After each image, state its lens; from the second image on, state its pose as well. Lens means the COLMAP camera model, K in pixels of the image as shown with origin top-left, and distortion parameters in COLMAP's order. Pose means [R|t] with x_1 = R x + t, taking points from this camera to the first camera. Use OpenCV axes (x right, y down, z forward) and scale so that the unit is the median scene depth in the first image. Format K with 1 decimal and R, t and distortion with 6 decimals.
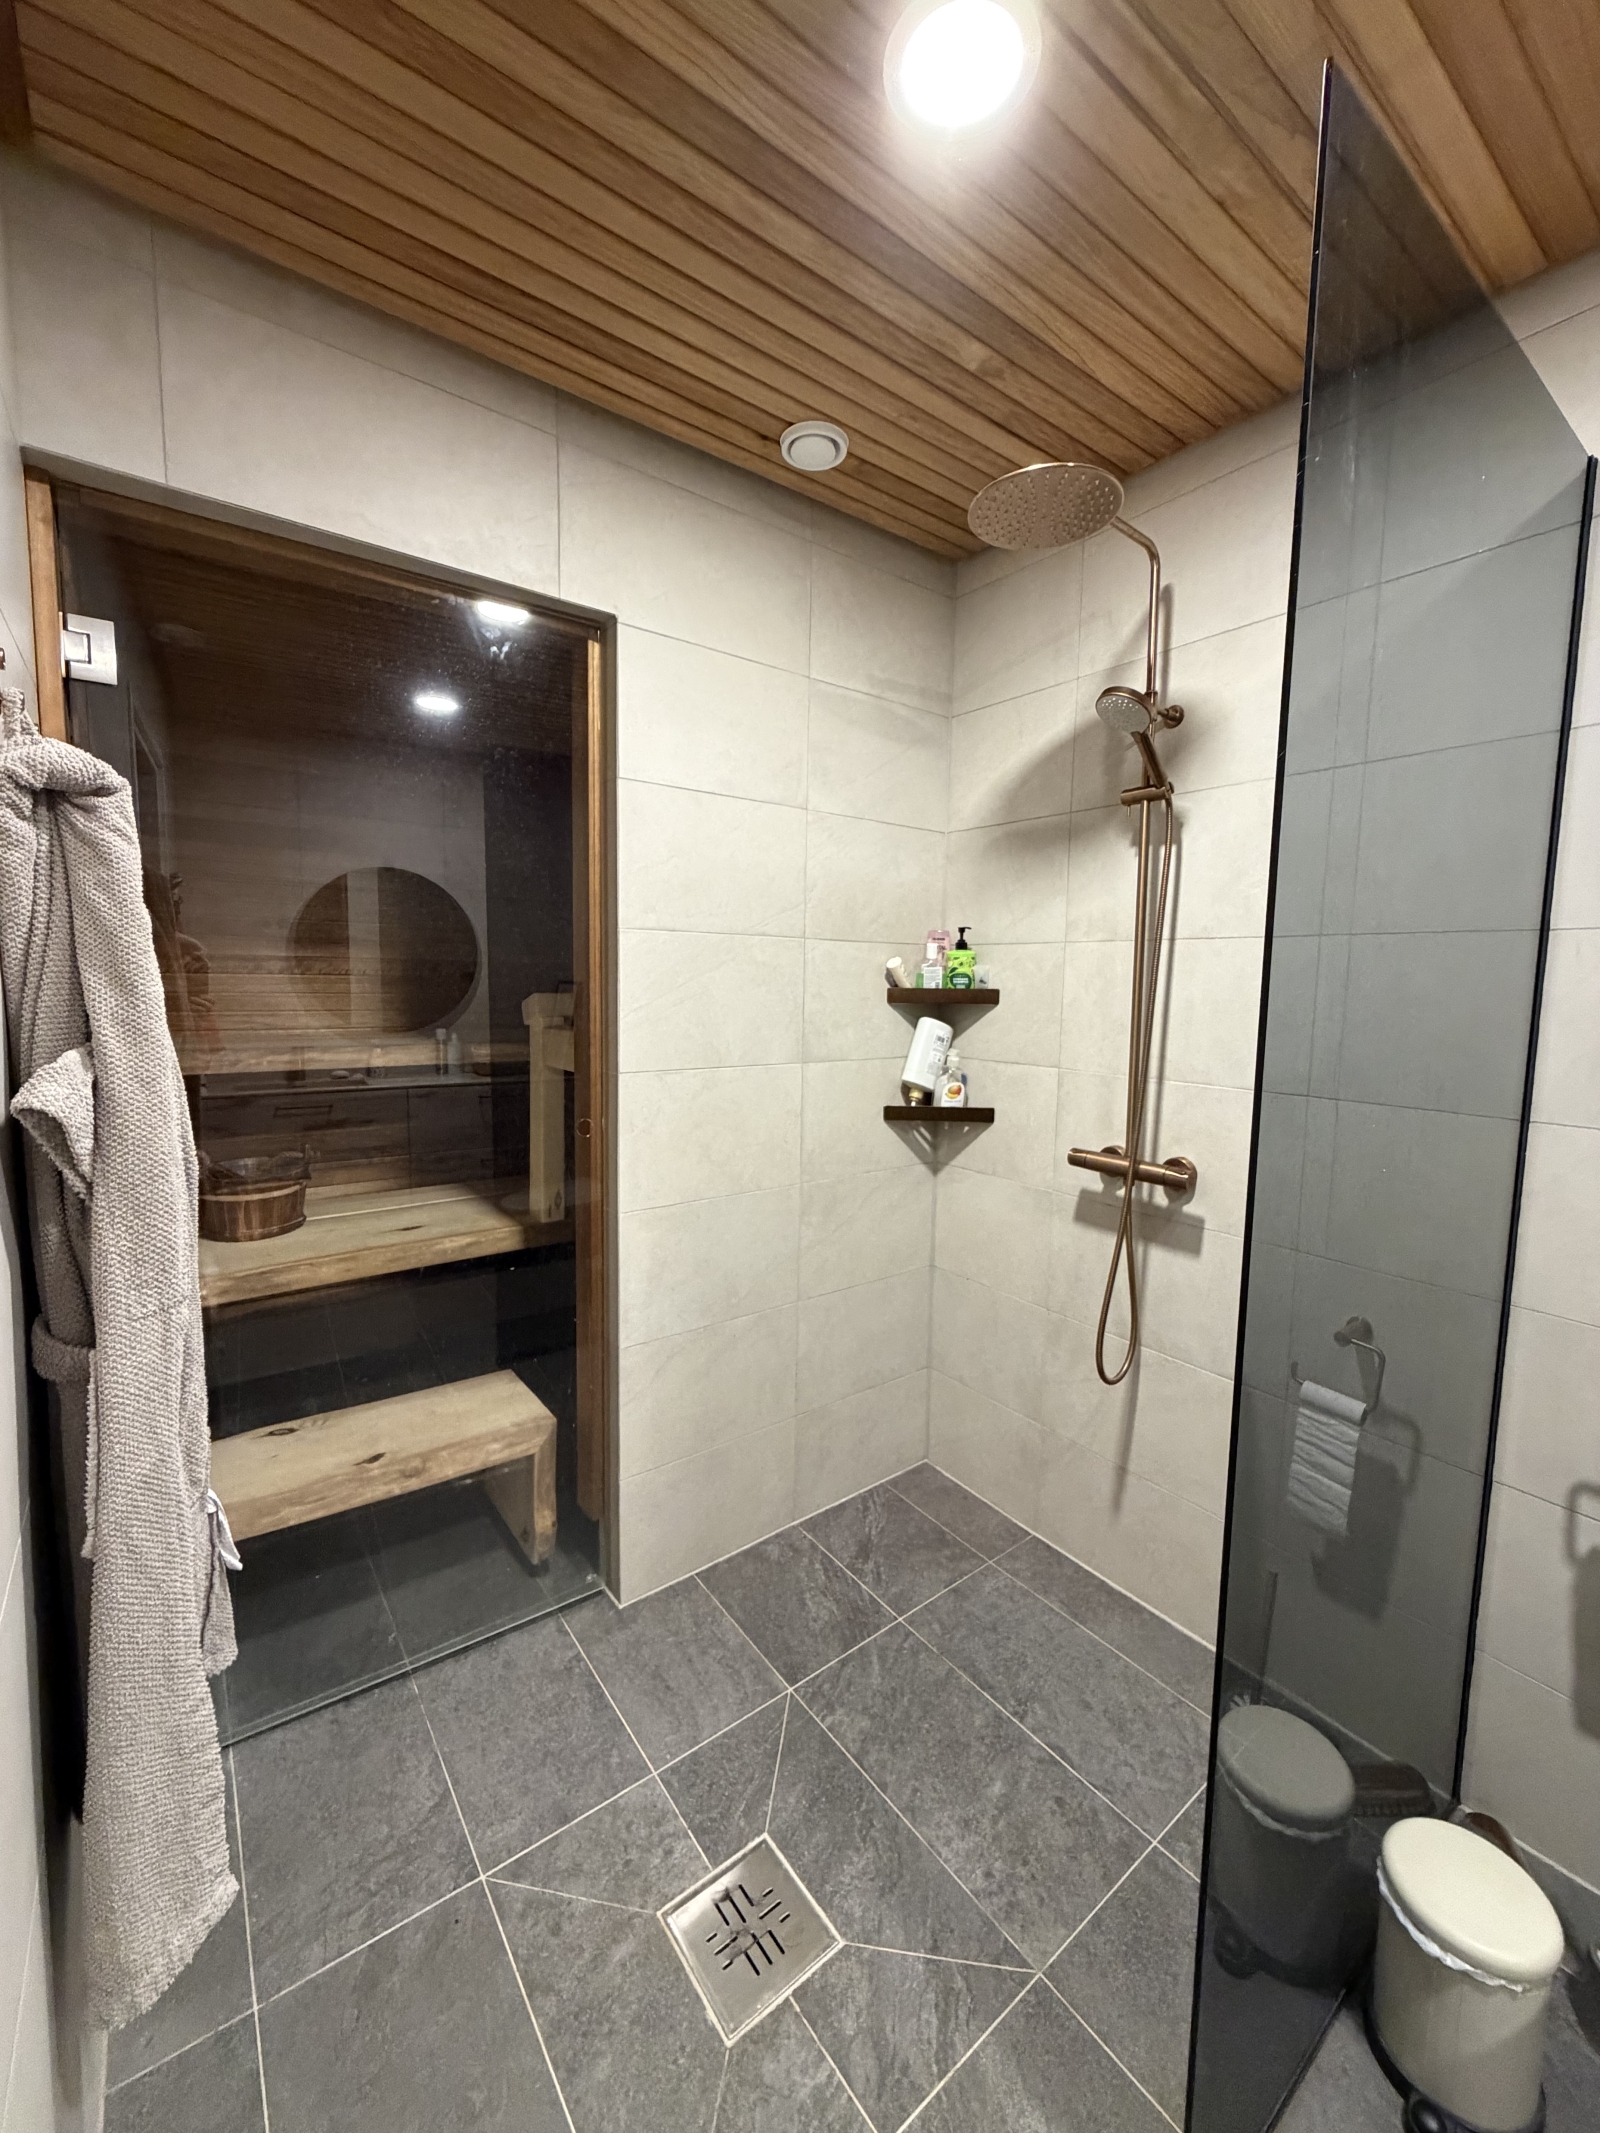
lens RADIAL K [[847.8, 0, 799.3], [0, 847.8, 1062.0], [0, 0, 1]] dist [-0.000402, -0.000464]
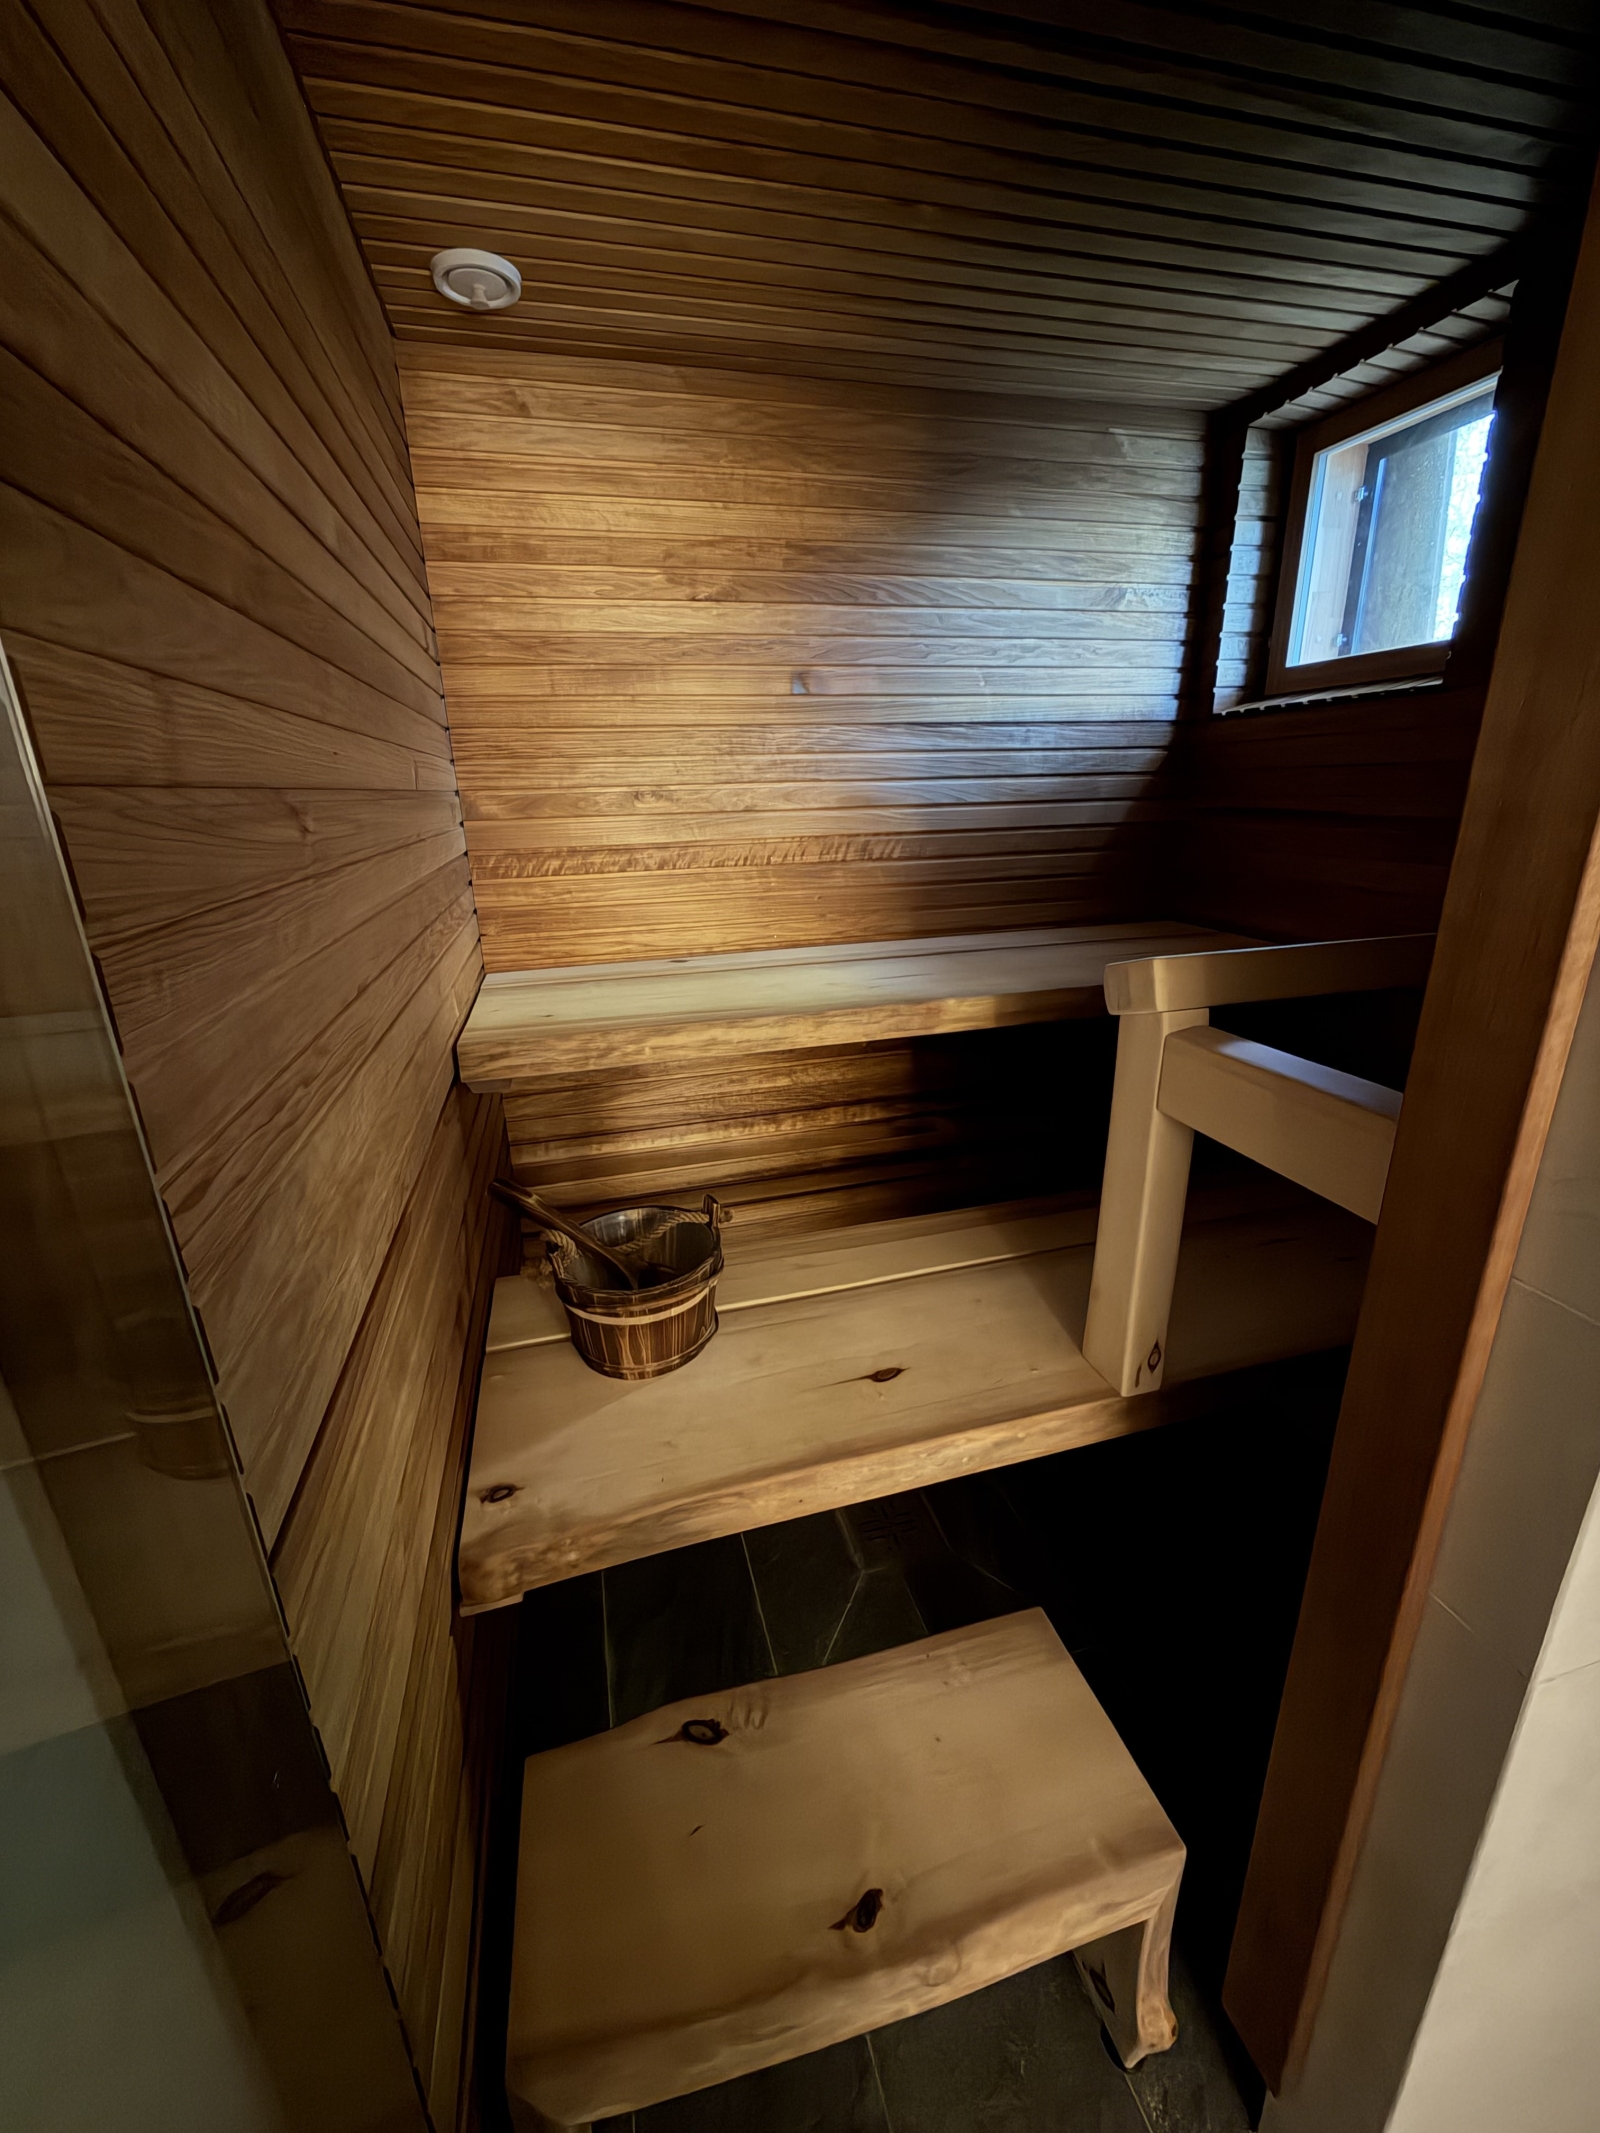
lens RADIAL K [[847.8, 0, 799.3], [0, 847.8, 1063.3], [0, 0, 1]] dist [-0.000402, -0.000464]
pose [[0.926176, 0.072666, -0.370023, -0.338640], [0.009675, 0.976355, 0.215956, -0.134780], [0.376966, -0.203594, 0.903574, 0.546536]]
